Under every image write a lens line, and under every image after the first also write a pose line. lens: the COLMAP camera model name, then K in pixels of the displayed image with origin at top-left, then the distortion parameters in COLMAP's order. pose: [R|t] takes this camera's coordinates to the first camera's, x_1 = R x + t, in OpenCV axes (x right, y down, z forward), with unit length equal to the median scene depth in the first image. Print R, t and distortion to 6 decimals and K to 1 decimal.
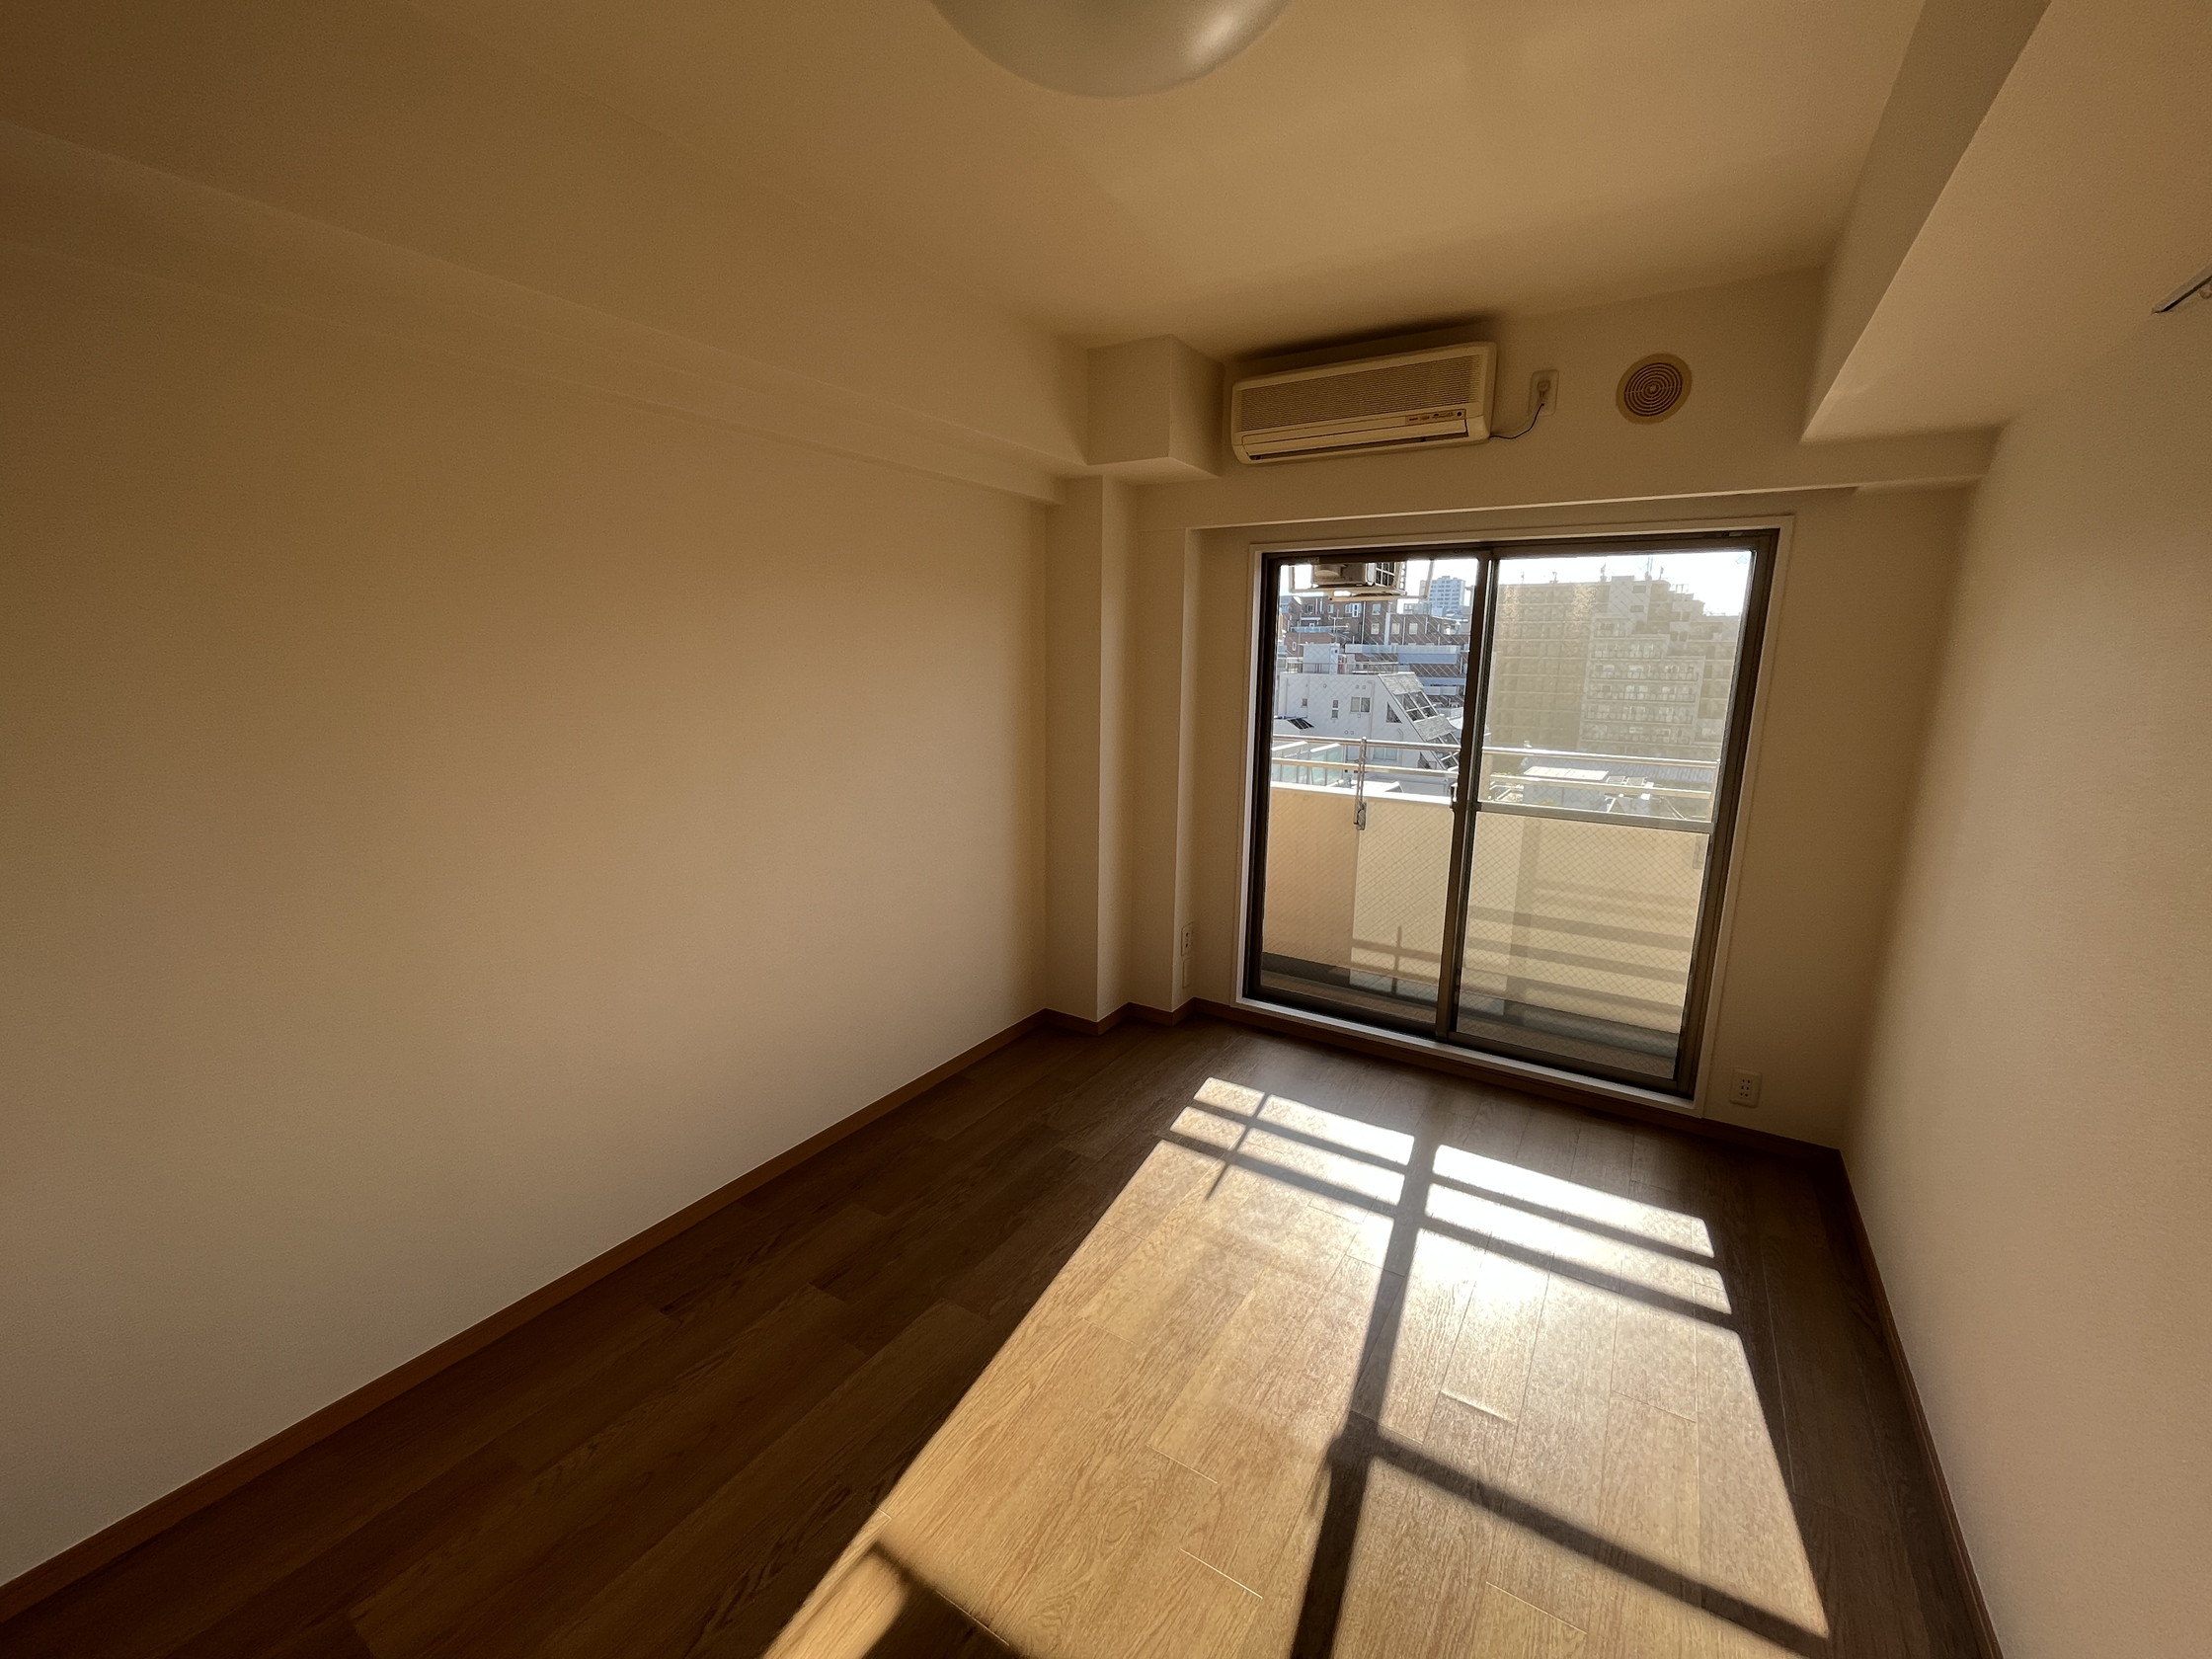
lens RADIAL K [[900.3, 0, 1073.0], [0, 900.3, 824.6], [0, 0, 1]] dist [-0.007383, 0.000844]
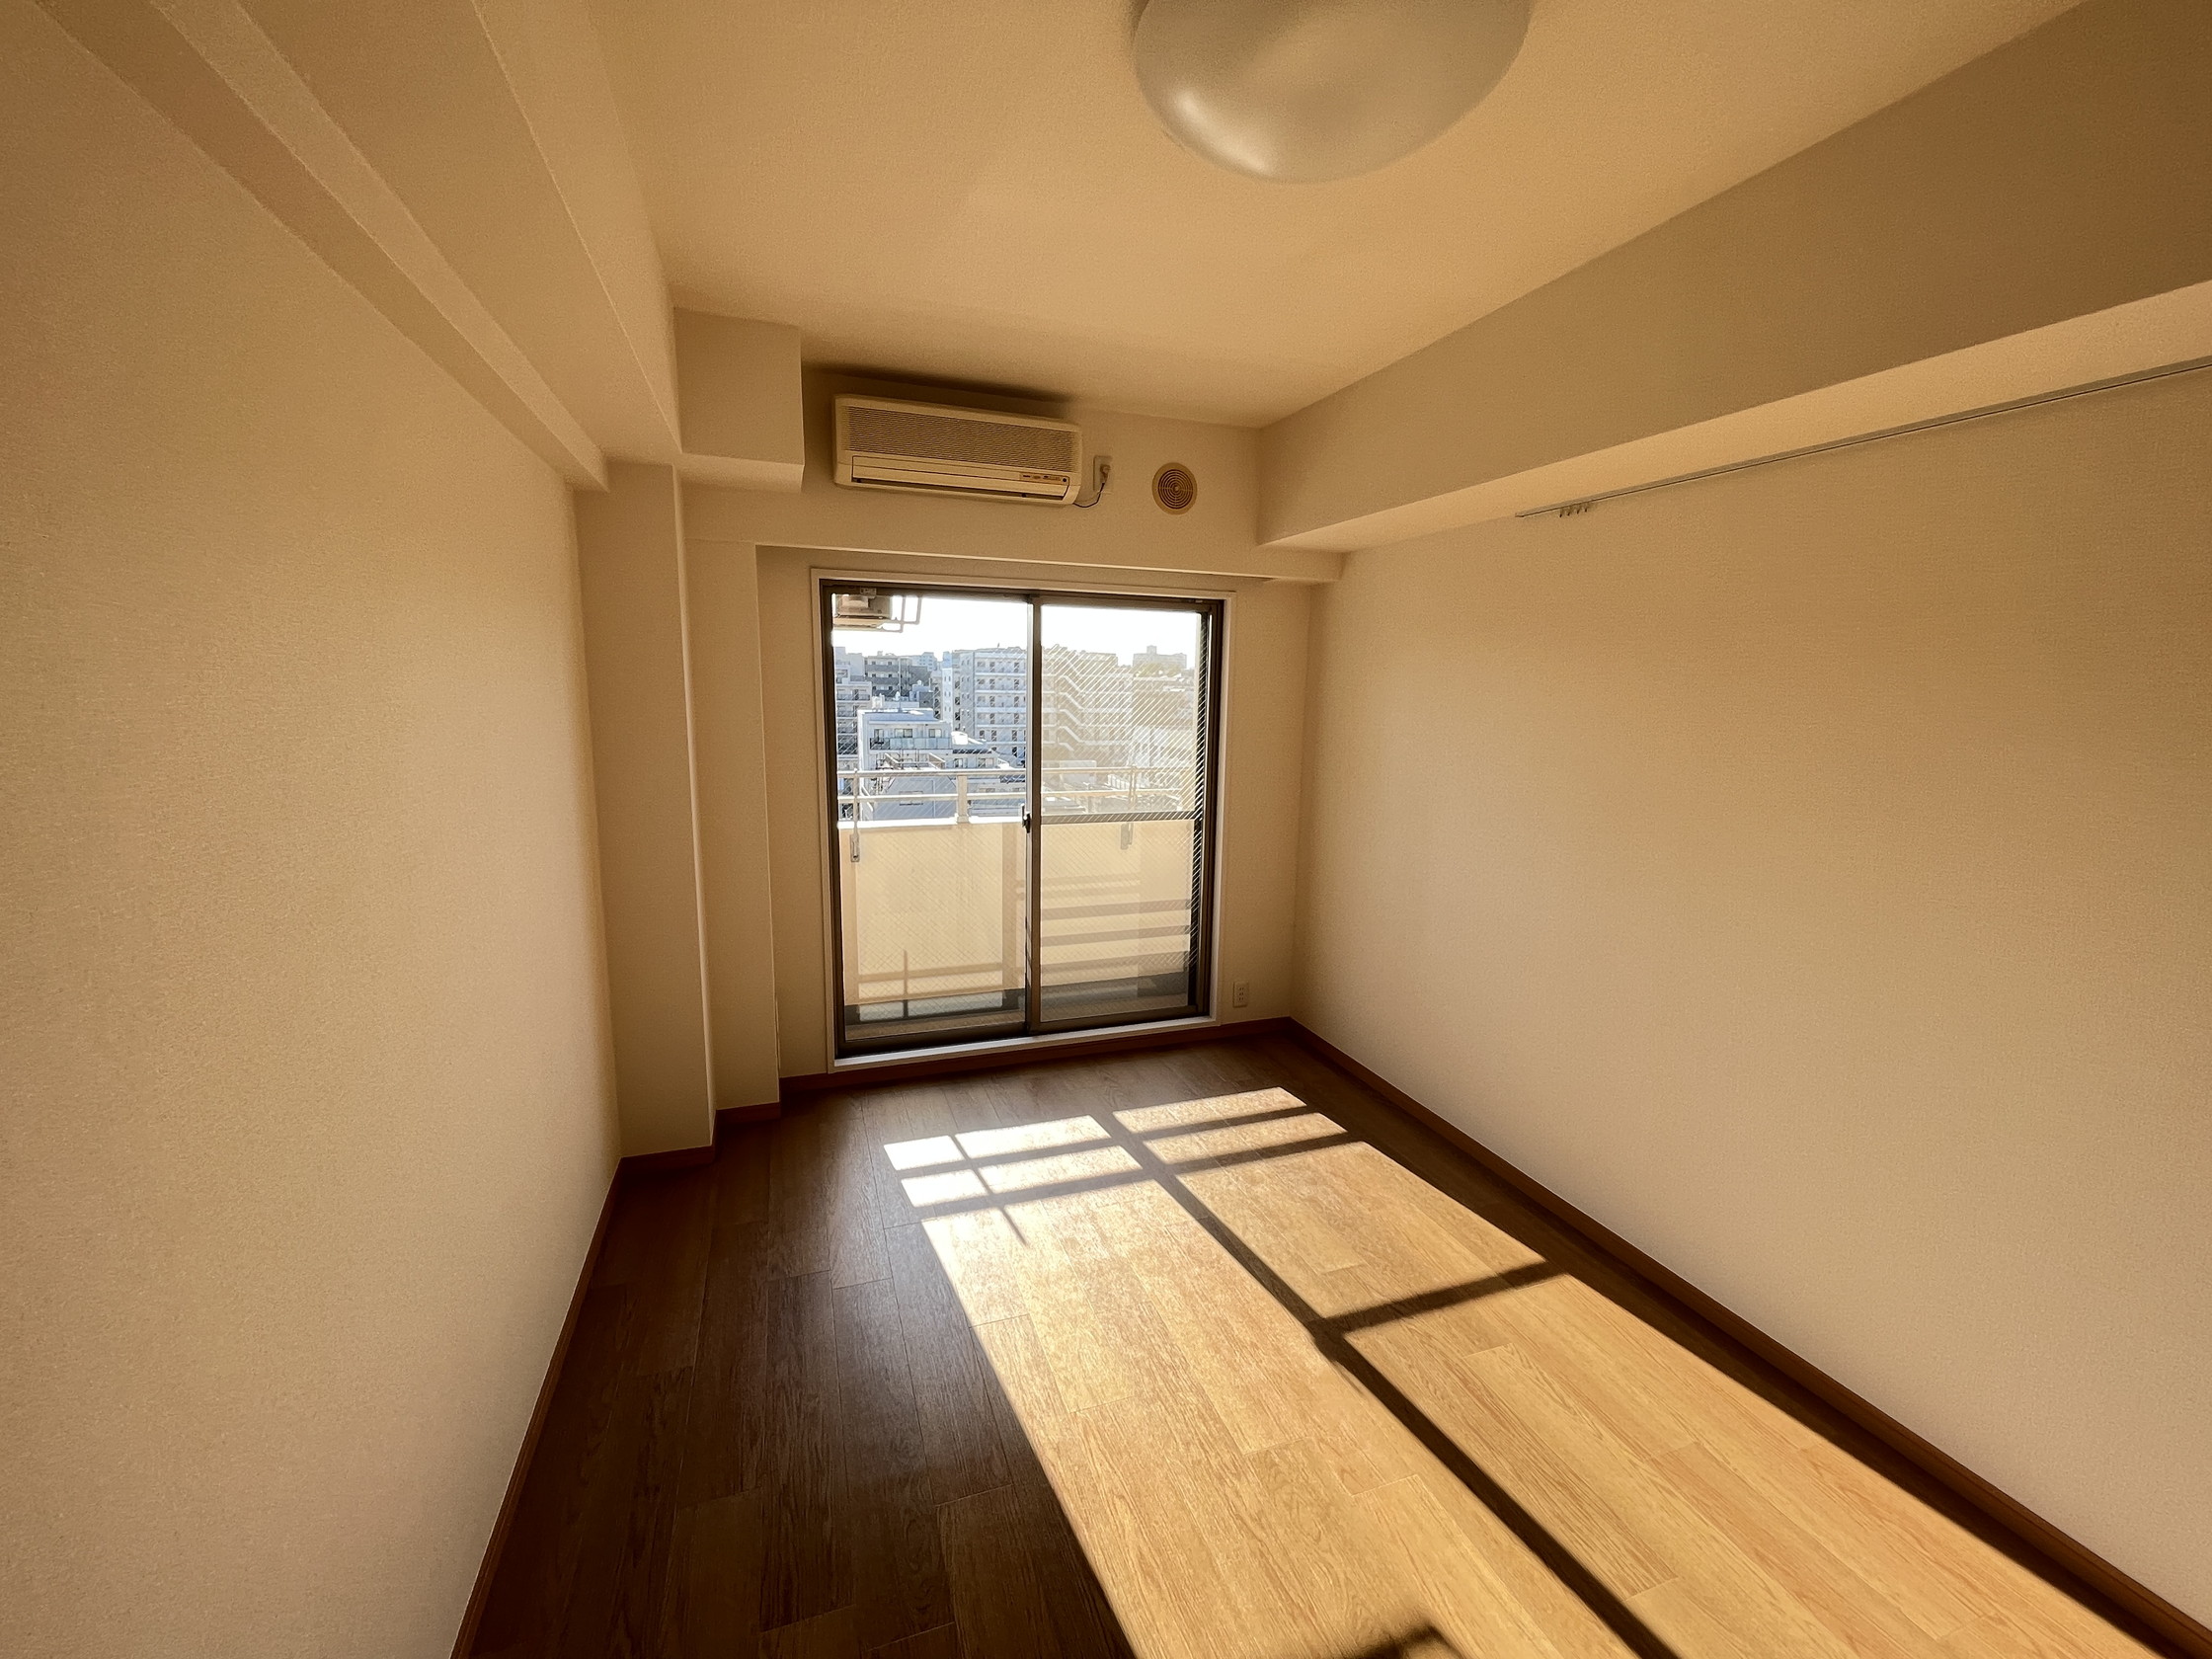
lens RADIAL K [[900.3, 0, 1108.1], [0, 900.3, 829.3], [0, 0, 1]] dist [-0.007383, 0.000844]
pose [[0.602204, -0.122219, 0.788931, -0.481188], [0.147845, 0.988192, 0.040235, -0.050805], [-0.784533, 0.092410, 0.613163, 0.280568]]
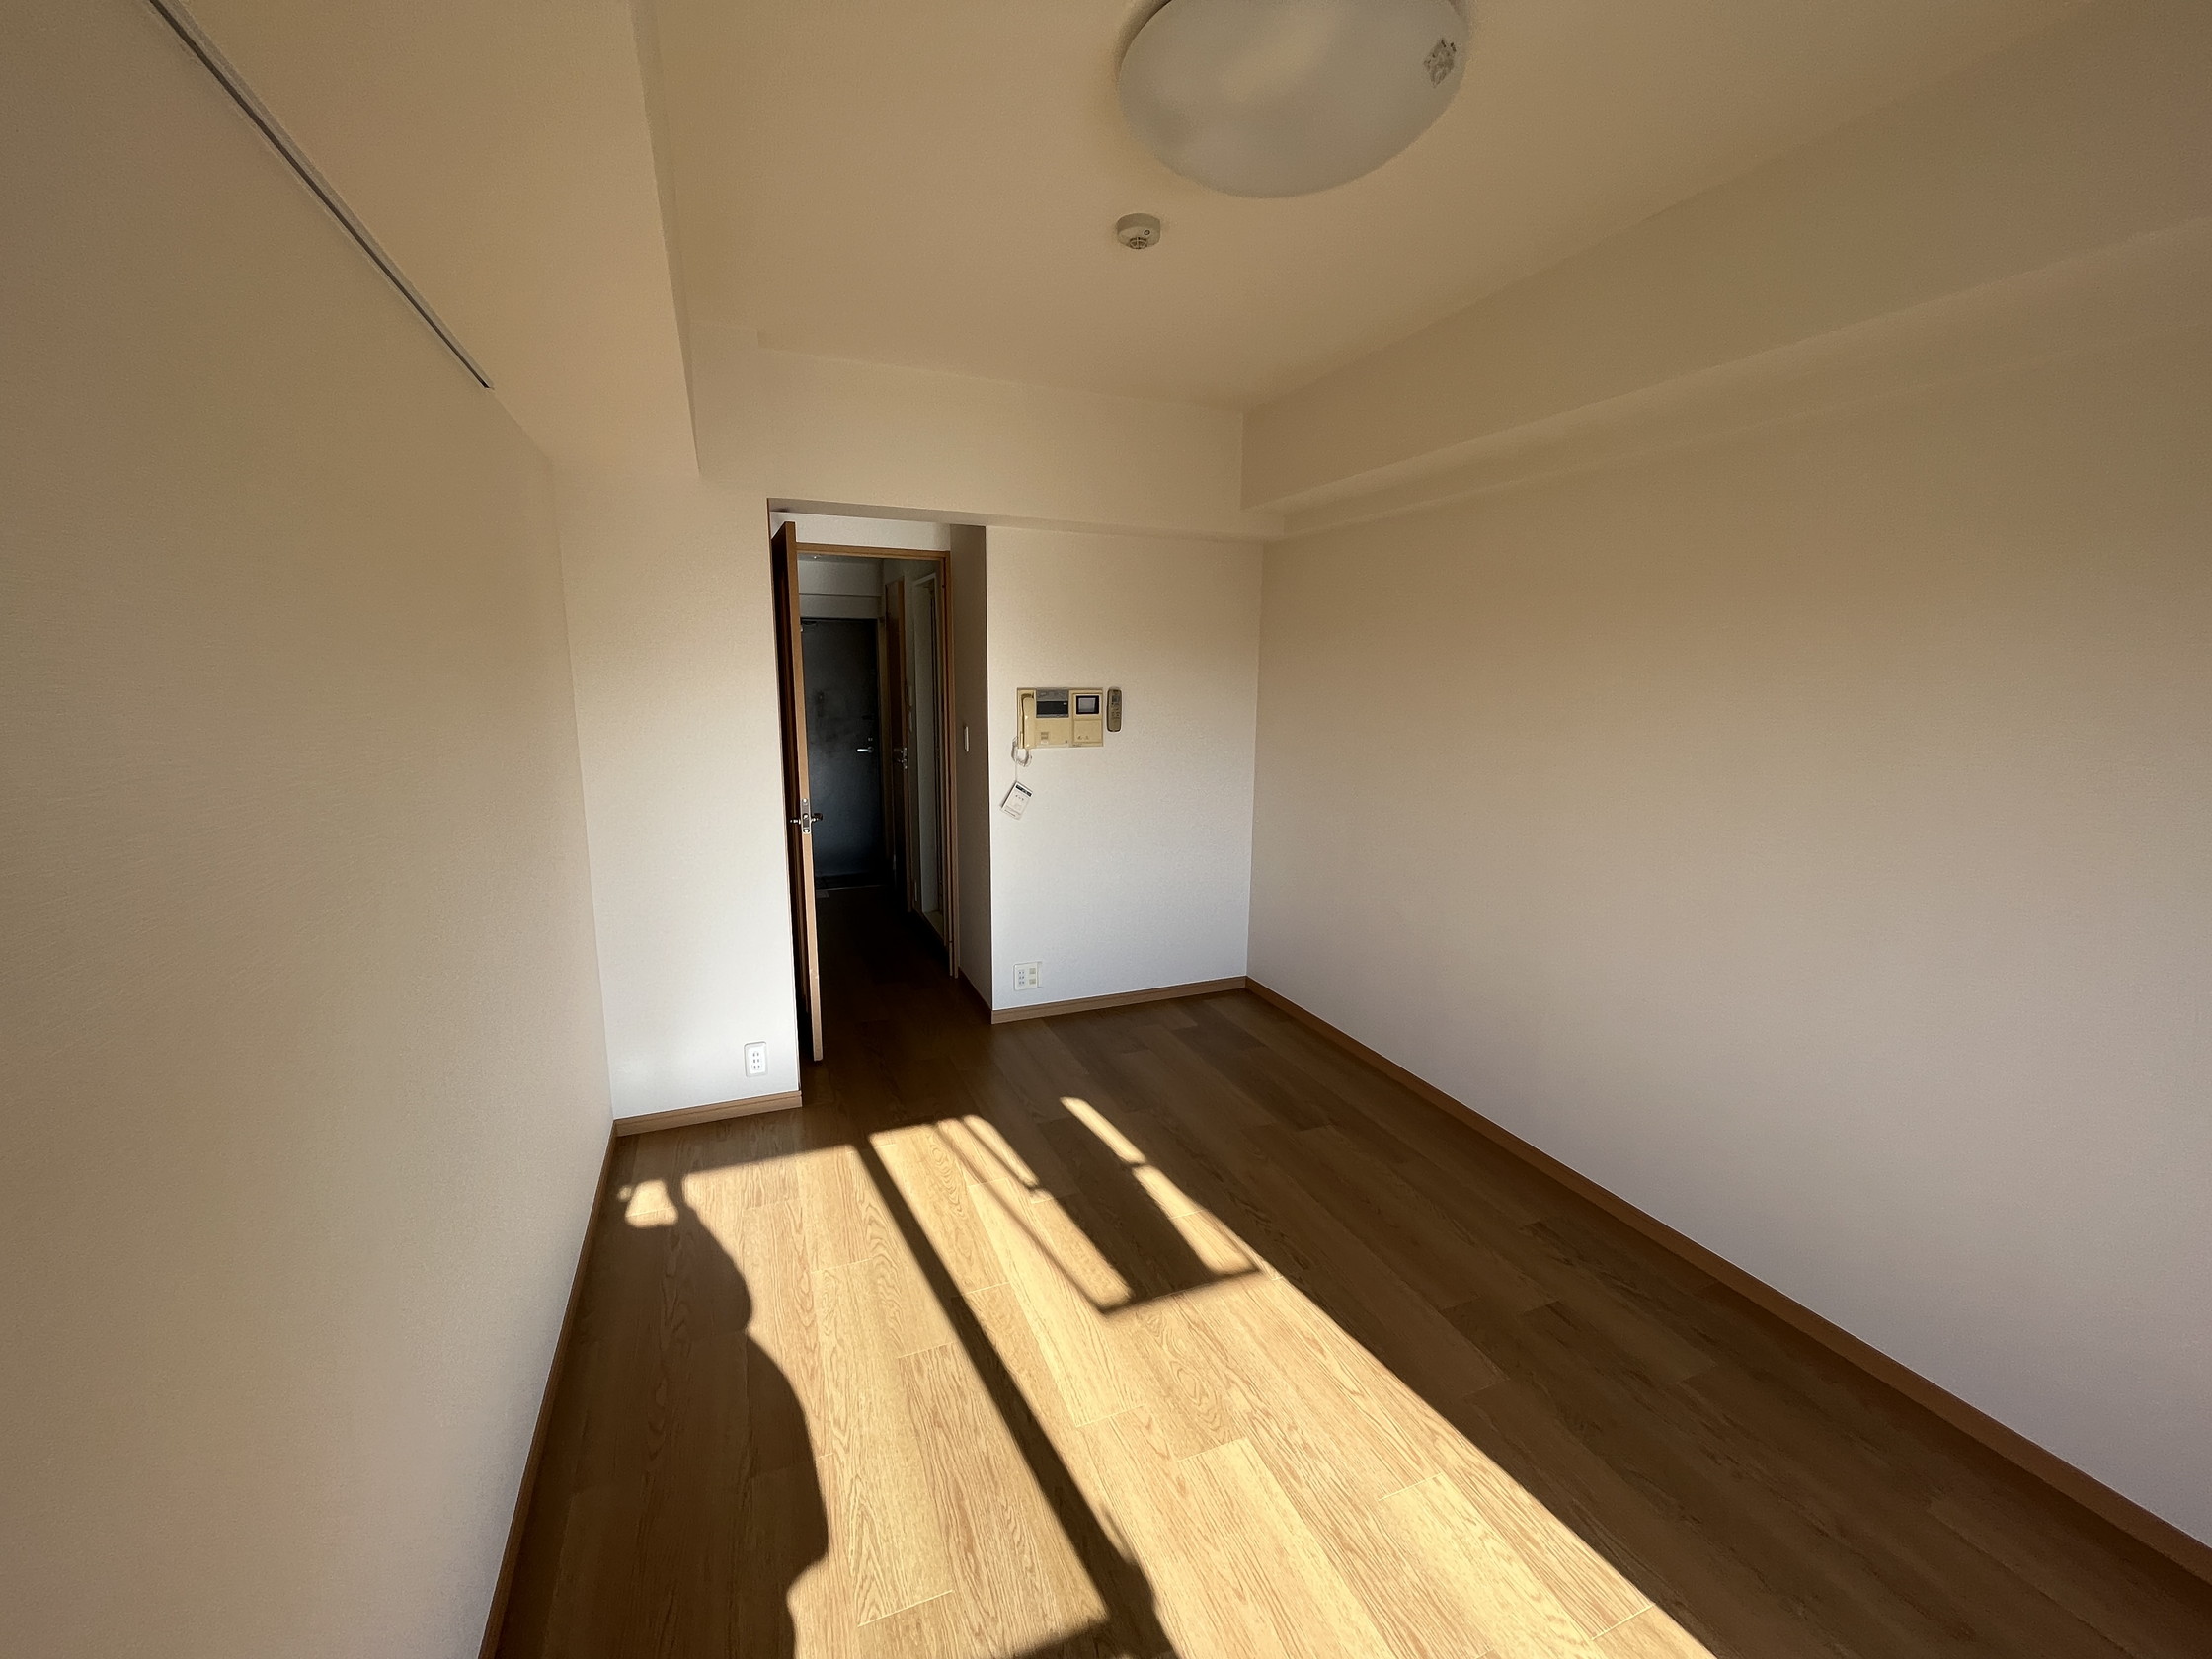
lens RADIAL K [[900.3, 0, 1110.0], [0, 900.3, 822.0], [0, 0, 1]] dist [-0.007383, 0.000844]
pose [[-0.557650, 0.126887, -0.820321, 0.593066], [-0.173938, 0.948445, 0.264948, -0.133252], [0.811648, 0.290433, -0.506830, 0.777778]]
